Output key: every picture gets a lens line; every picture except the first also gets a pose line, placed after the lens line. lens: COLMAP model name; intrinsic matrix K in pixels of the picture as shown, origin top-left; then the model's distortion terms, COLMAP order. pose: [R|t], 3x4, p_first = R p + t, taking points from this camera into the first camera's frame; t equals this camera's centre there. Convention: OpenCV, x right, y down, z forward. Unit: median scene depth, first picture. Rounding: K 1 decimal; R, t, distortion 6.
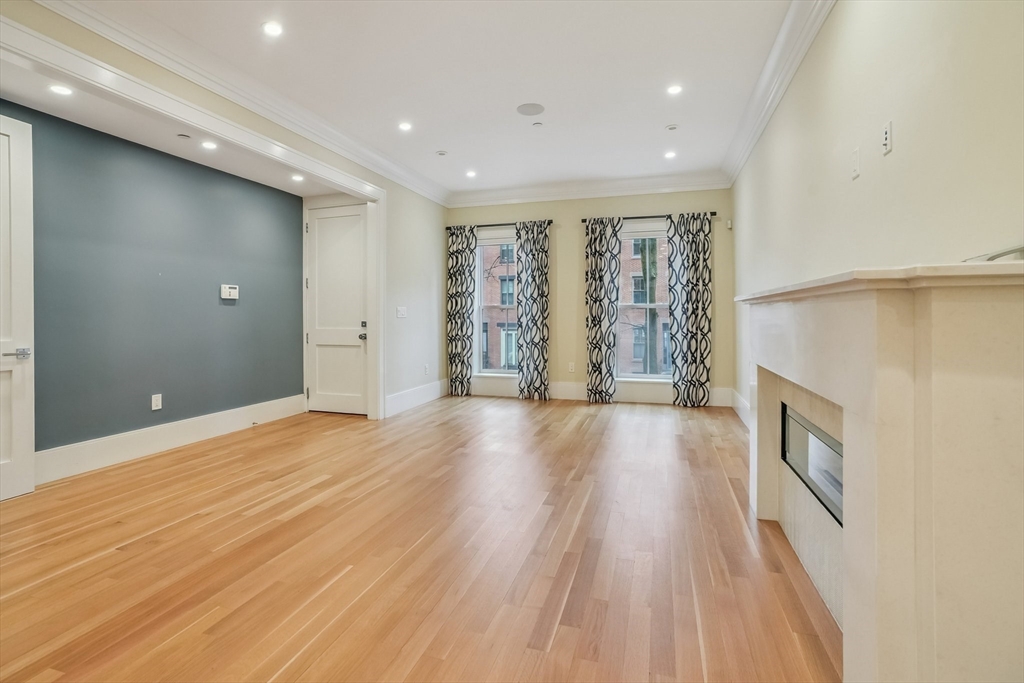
lens RADIAL K [[475.2, 0, 506.5], [0, 475.2, 319.9], [0, 0, 1]] dist [-0.028998, 0.005144]
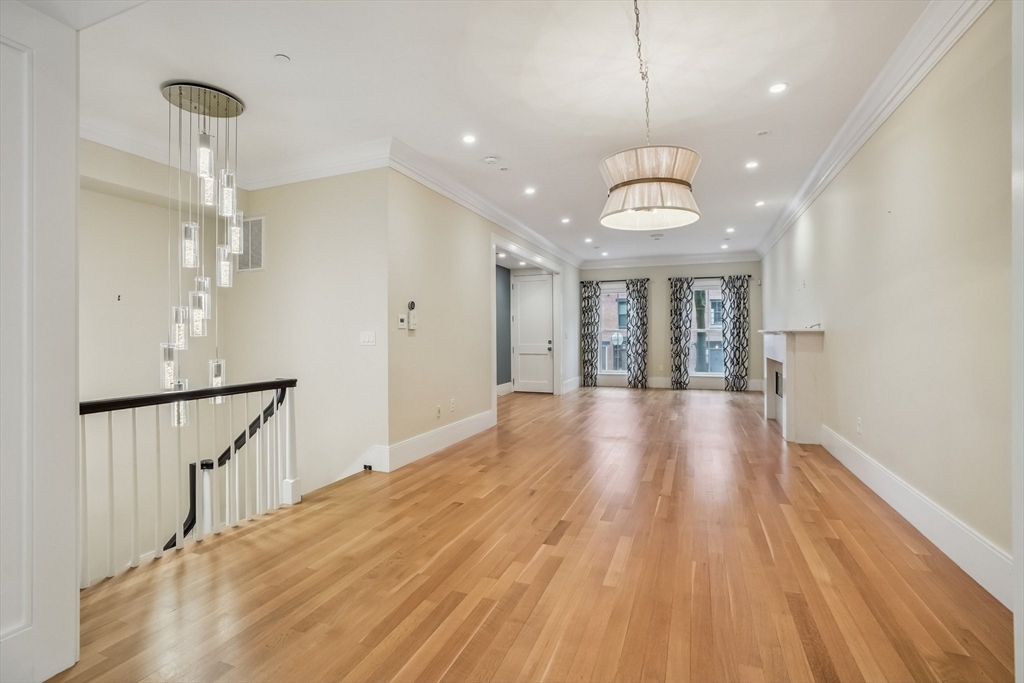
lens RADIAL K [[475.2, 0, 512.8], [0, 475.2, 337.7], [0, 0, 1]] dist [-0.028998, 0.005144]
pose [[0.998535, -0.001544, -0.054085, -0.297100], [0.001573, 0.999999, 0.000502, -0.007151], [0.054084, -0.000586, 0.998536, -0.686296]]
